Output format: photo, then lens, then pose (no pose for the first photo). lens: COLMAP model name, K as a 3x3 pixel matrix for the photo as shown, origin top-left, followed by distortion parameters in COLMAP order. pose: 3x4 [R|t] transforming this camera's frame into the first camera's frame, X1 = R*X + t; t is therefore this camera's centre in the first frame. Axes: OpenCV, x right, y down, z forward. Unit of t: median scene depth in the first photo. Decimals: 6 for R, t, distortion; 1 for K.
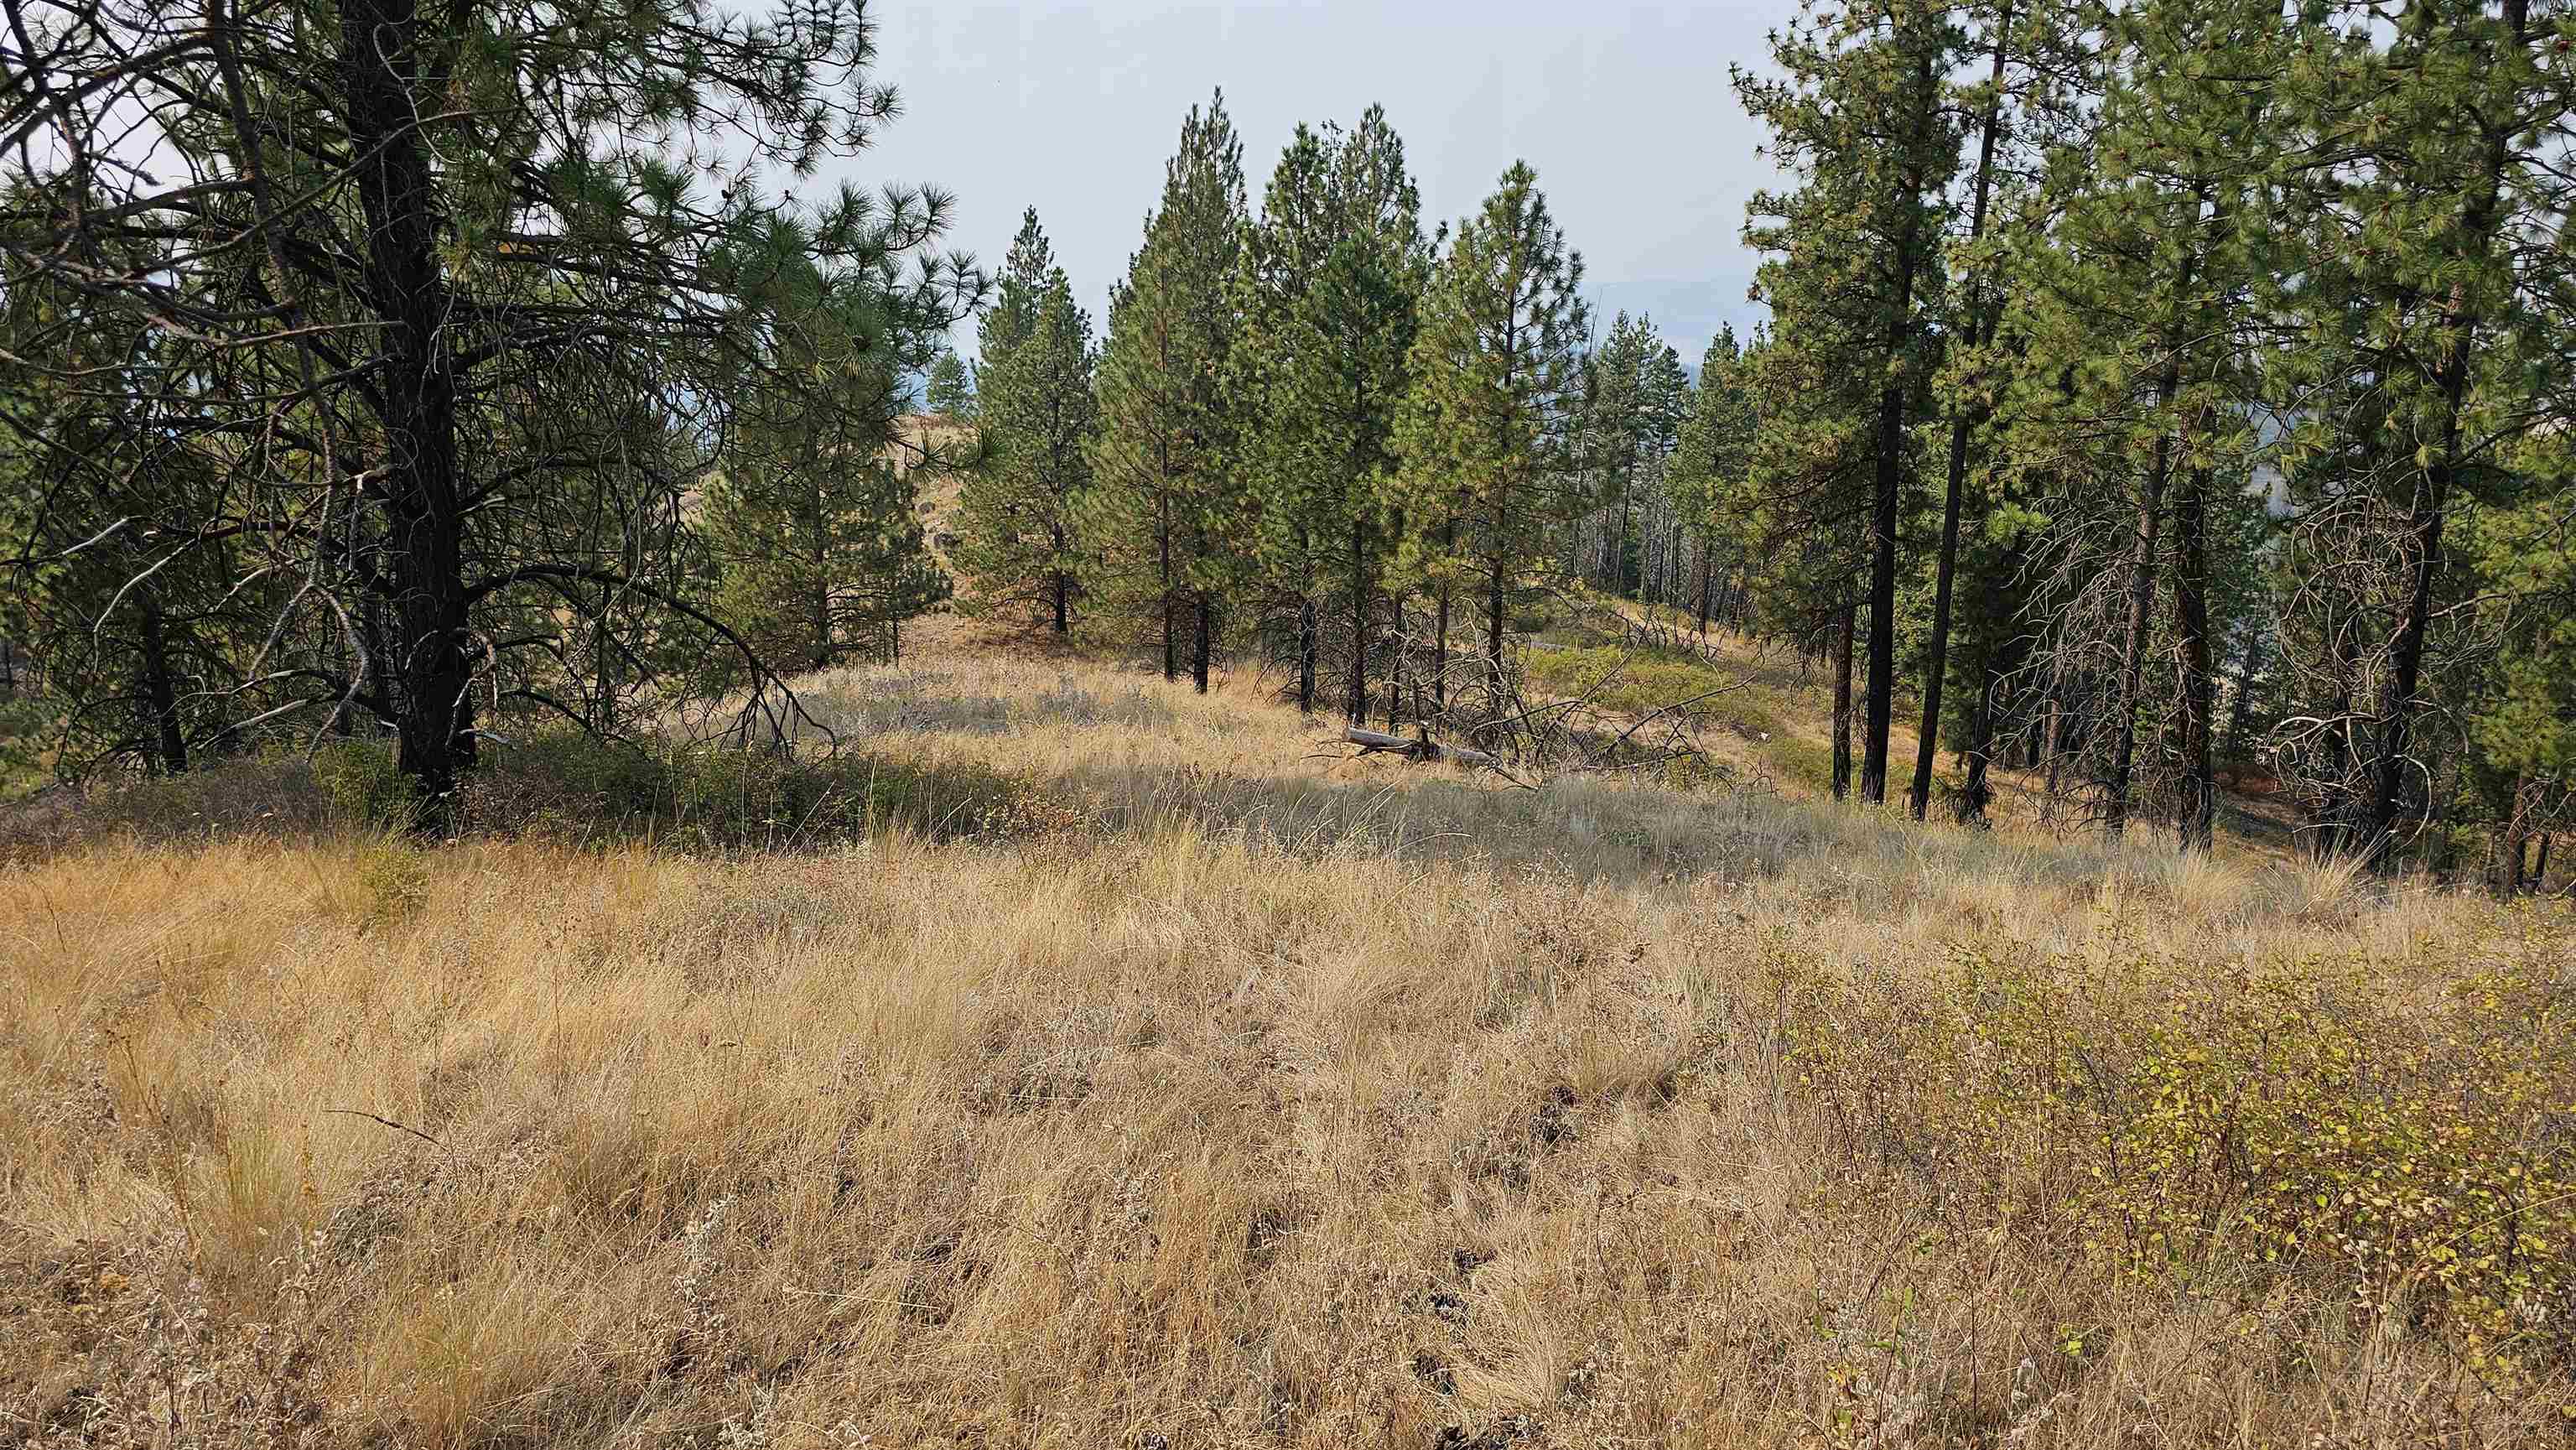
lens RADIAL K [[1752.7, 0, 1297.1], [0, 1752.7, 716.0], [0, 0, 1]] dist [0.080434, -0.087404]
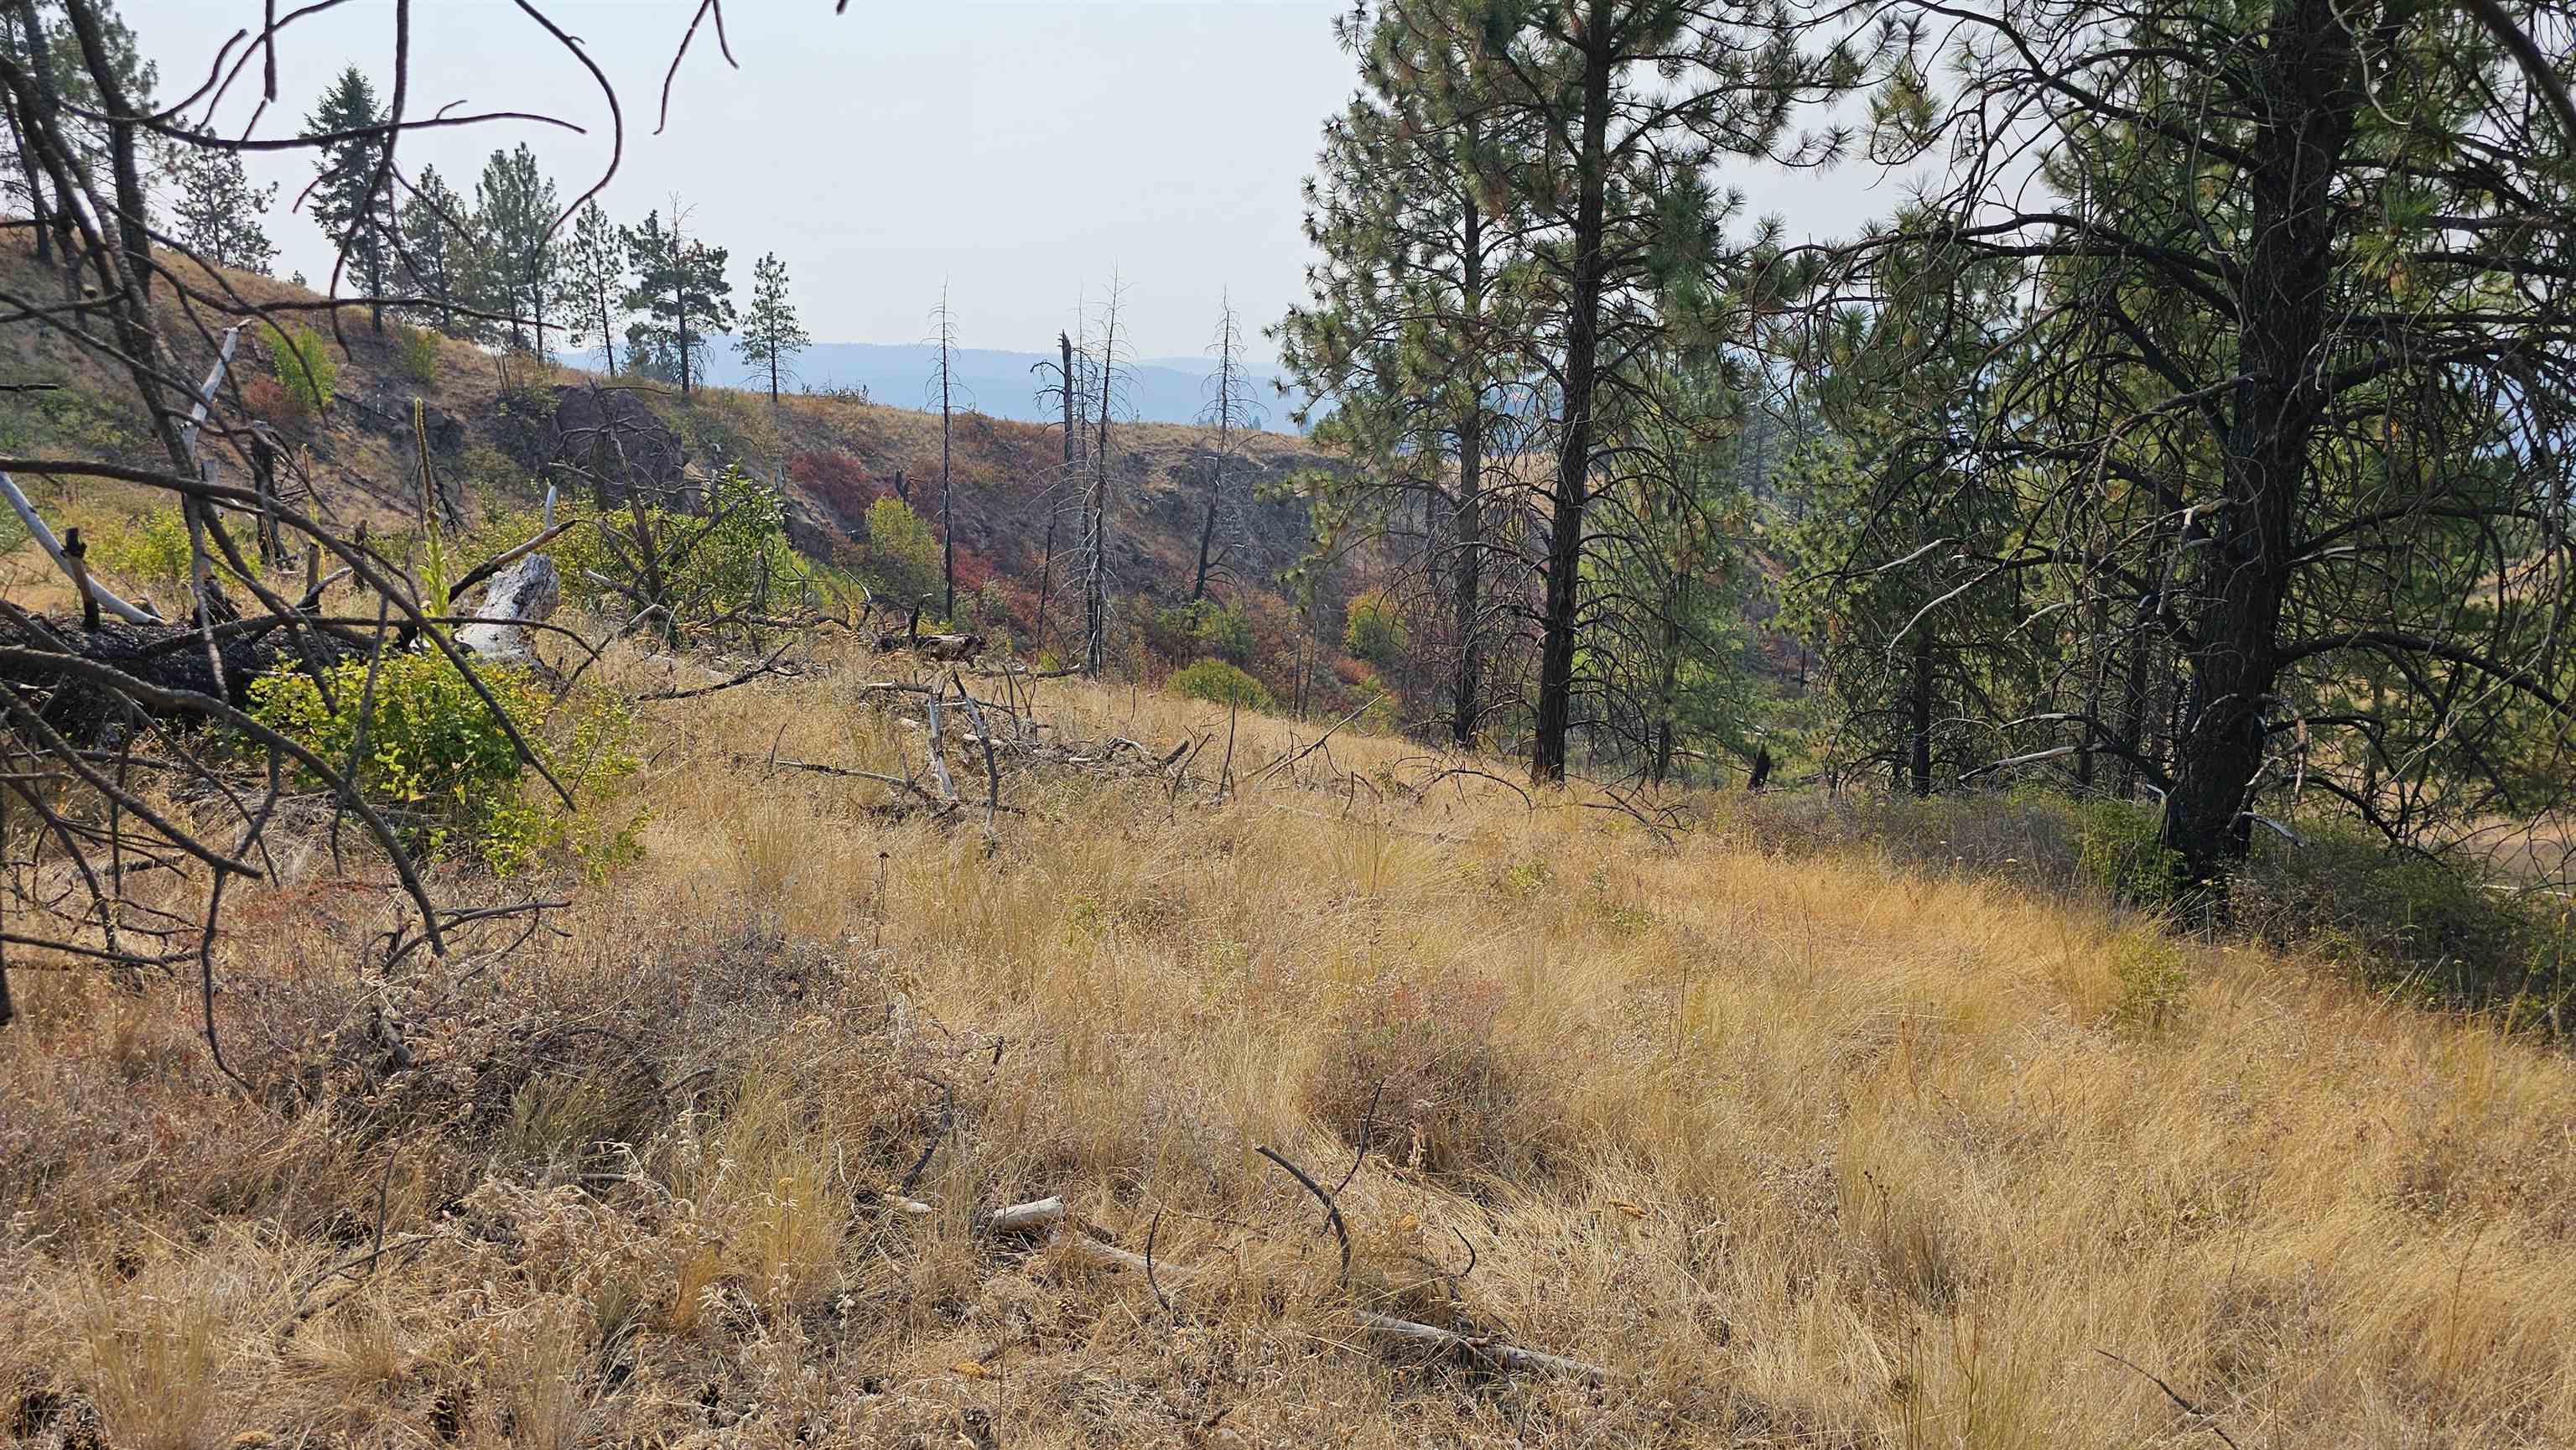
lens RADIAL K [[1752.7, 0, 1297.1], [0, 1752.7, 716.0], [0, 0, 1]] dist [0.080434, -0.087404]
pose [[0.609411, 0.149234, -0.778683, -0.086429], [-0.173015, 0.983488, 0.053080, -0.004458], [0.773747, 0.102376, 0.625168, 0.107969]]
